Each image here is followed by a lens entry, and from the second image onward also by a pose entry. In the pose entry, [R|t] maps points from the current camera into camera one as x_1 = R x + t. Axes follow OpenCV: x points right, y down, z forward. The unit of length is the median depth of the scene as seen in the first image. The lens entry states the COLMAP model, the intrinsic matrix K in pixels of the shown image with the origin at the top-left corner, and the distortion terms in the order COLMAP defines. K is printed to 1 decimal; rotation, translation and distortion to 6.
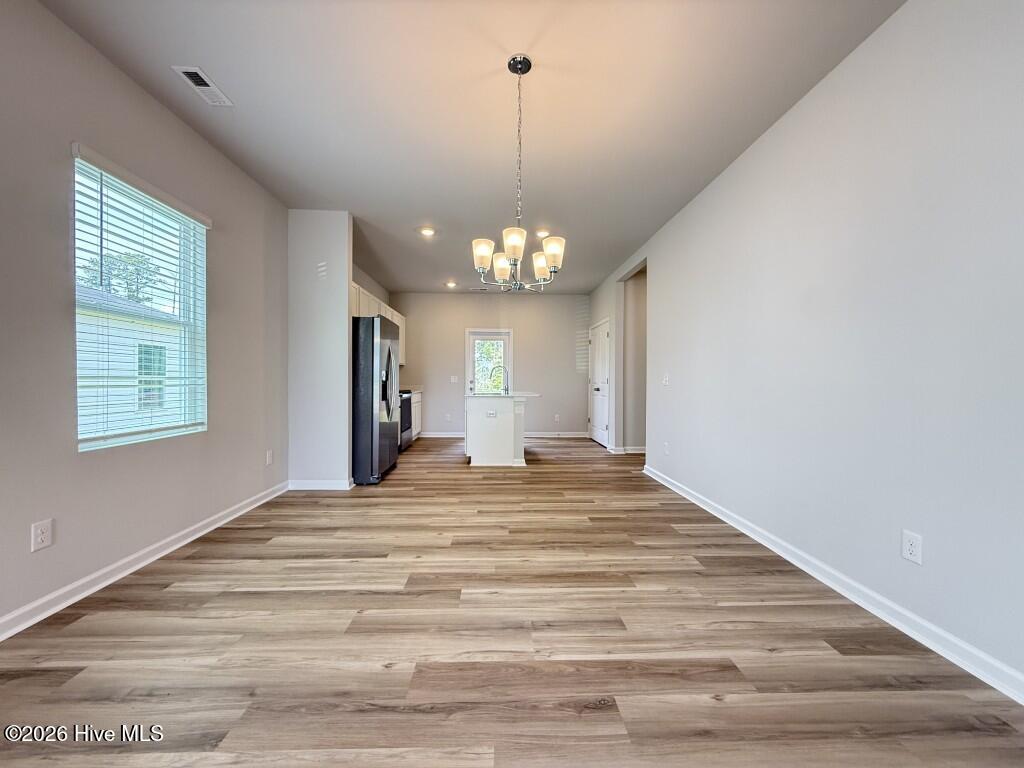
lens RADIAL K [[406.2, 0, 508.3], [0, 406.2, 383.7], [0, 0, 1]] dist [-0.000455, 0.000275]
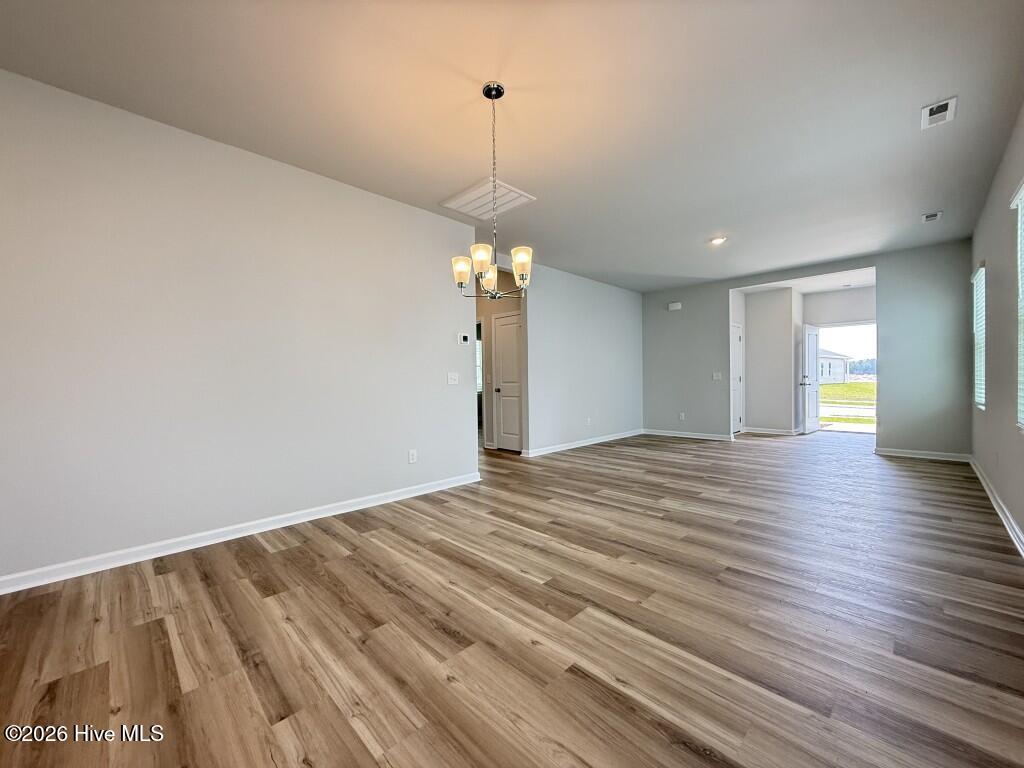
lens RADIAL K [[406.2, 0, 509.7], [0, 406.2, 385.1], [0, 0, 1]] dist [-0.000455, 0.000275]
pose [[-0.681394, -0.007384, 0.731880, -0.568955], [0.011443, 0.999719, 0.020741, -0.015685], [-0.731827, 0.022507, -0.681118, 1.228690]]
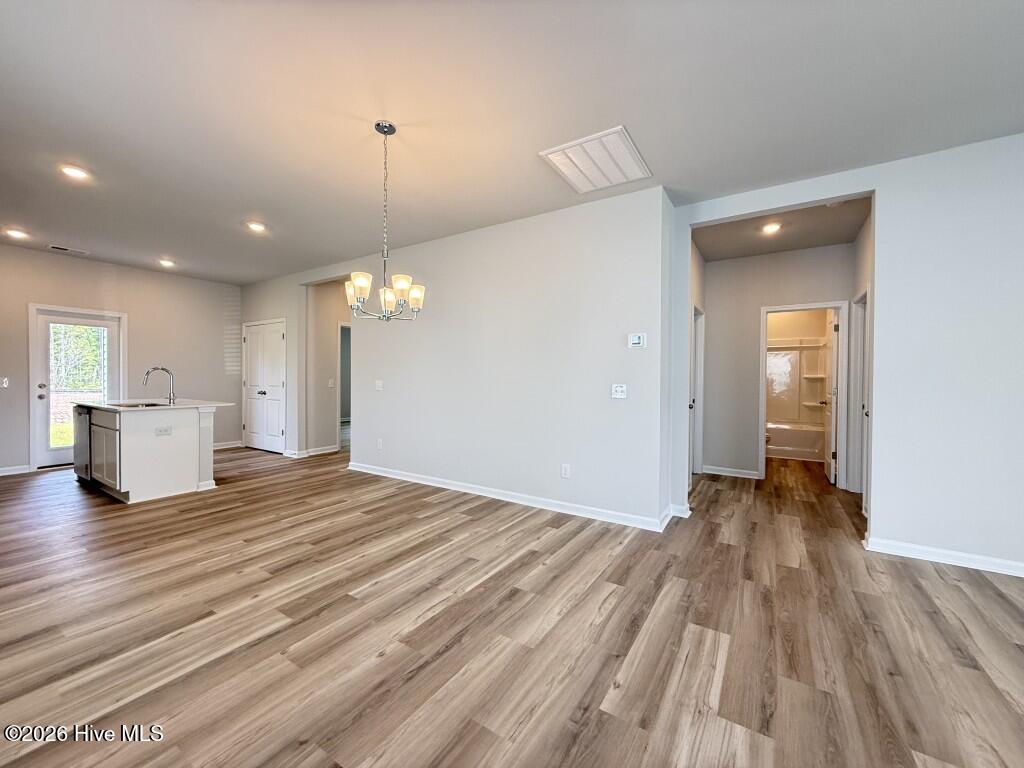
lens RADIAL K [[406.2, 0, 508.1], [0, 406.2, 384.8], [0, 0, 1]] dist [-0.000455, 0.000275]
pose [[0.569630, -0.011580, 0.821820, -0.526926], [-0.001159, 0.999888, 0.014893, -0.045340], [-0.821901, -0.009436, 0.569553, 0.028137]]
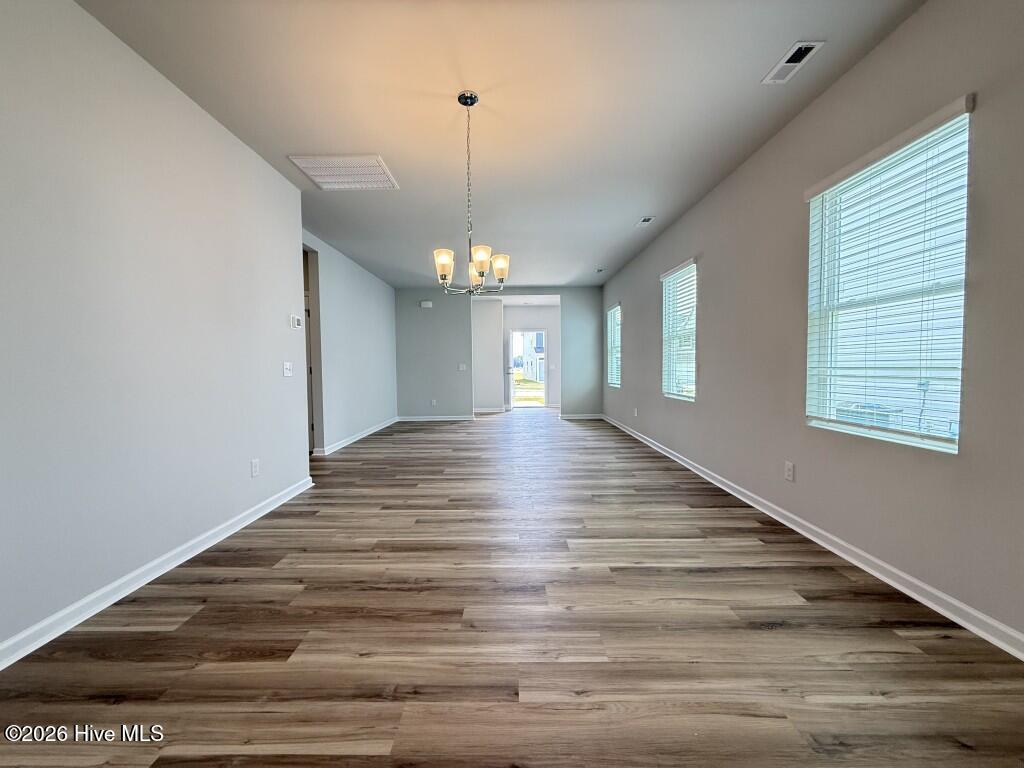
lens RADIAL K [[406.2, 0, 508.5], [0, 406.2, 383.9], [0, 0, 1]] dist [-0.000455, 0.000275]
pose [[-0.999266, 0.002930, 0.038193, -0.092160], [0.004740, 0.998866, 0.047379, -0.021157], [-0.038011, 0.047526, -0.998147, 1.560703]]
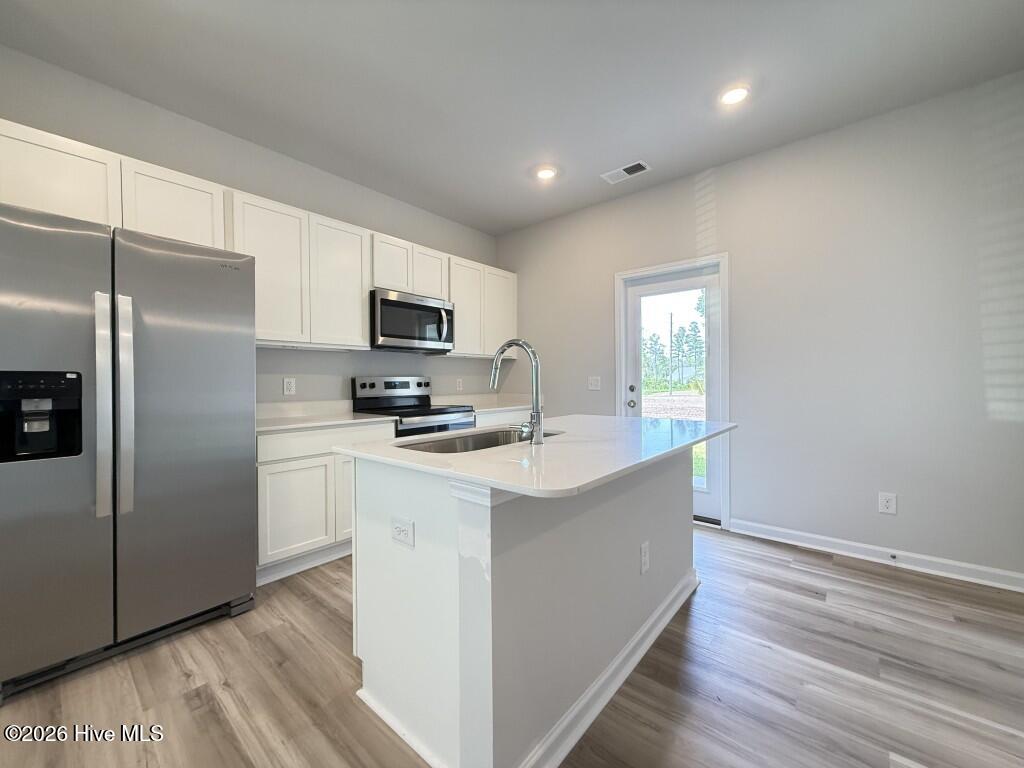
lens RADIAL K [[406.2, 0, 508.7], [0, 406.2, 384.4], [0, 0, 1]] dist [-0.000455, 0.000275]
pose [[0.738690, -0.004424, -0.674031, 0.306327], [0.006284, 0.999980, 0.000323, -0.026115], [0.674016, -0.004474, 0.738703, 1.489967]]
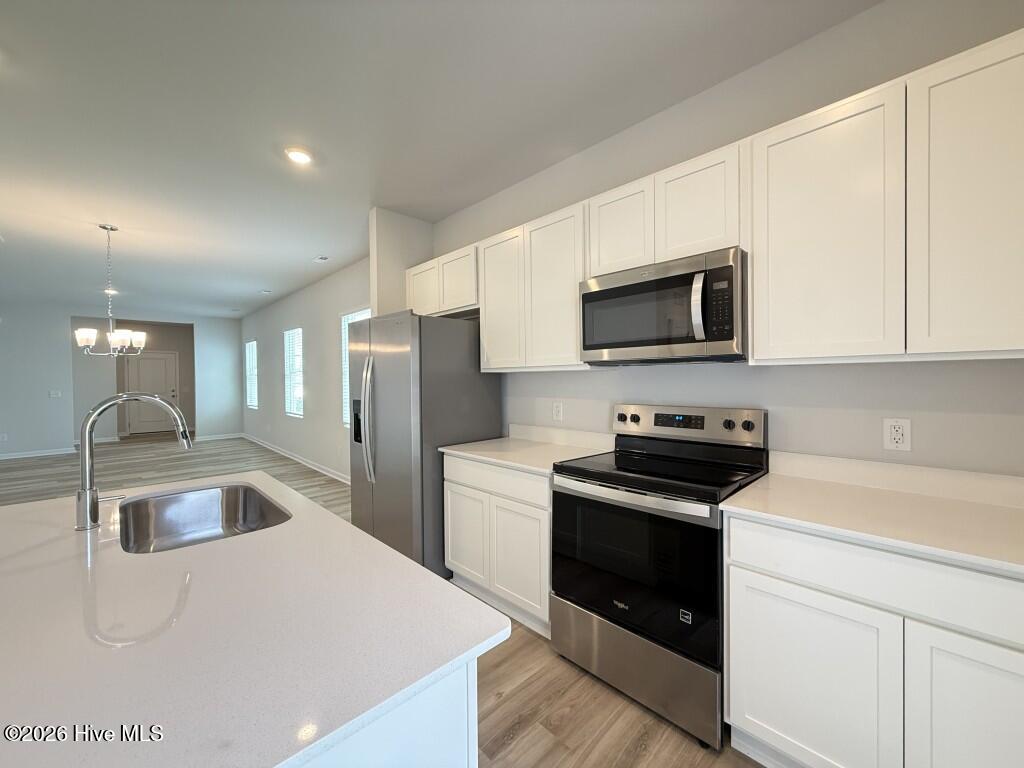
lens RADIAL K [[406.2, 0, 508.1], [0, 406.2, 384.2], [0, 0, 1]] dist [-0.000455, 0.000275]
pose [[-0.740894, 0.011410, -0.671525, -0.047113], [0.001594, 0.999883, 0.015232, -0.099475], [0.671620, 0.010215, -0.740826, 2.457410]]
